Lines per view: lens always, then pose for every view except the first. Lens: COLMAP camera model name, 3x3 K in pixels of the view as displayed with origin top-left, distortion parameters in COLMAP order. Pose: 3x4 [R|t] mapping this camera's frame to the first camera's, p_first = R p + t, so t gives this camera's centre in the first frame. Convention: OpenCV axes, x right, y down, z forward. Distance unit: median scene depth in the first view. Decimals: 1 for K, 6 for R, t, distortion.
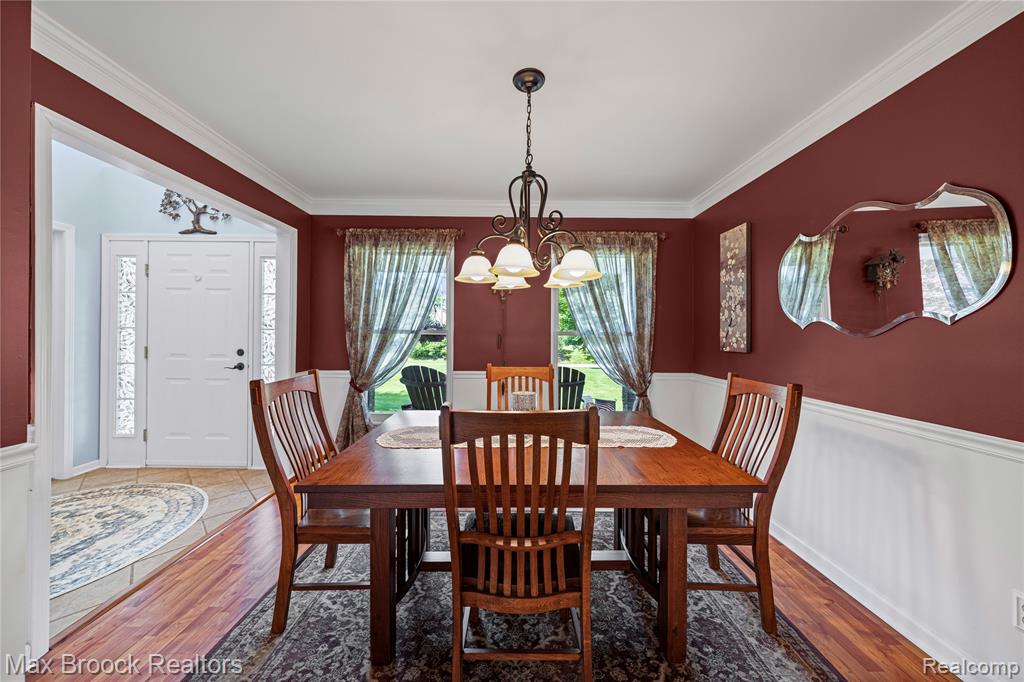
lens RADIAL K [[343.2, 0, 508.5], [0, 343.2, 331.4], [0, 0, 1]] dist [-0.000818, -0.000141]
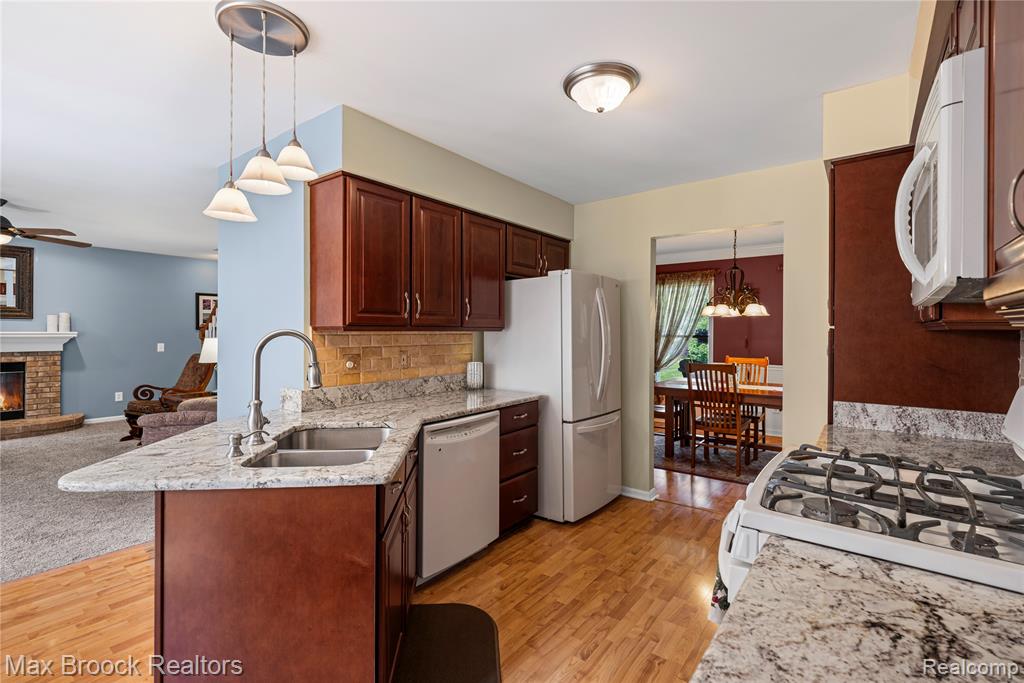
lens RADIAL K [[469.5, 0, 512.1], [0, 469.5, 332.9], [0, 0, 1]] dist [-0.000607, -0.000984]
pose [[0.789793, 0.002932, -0.613367, 0.422927], [0.000227, 0.999987, 0.005072, -0.026817], [0.613374, -0.004146, 0.789782, -1.219550]]
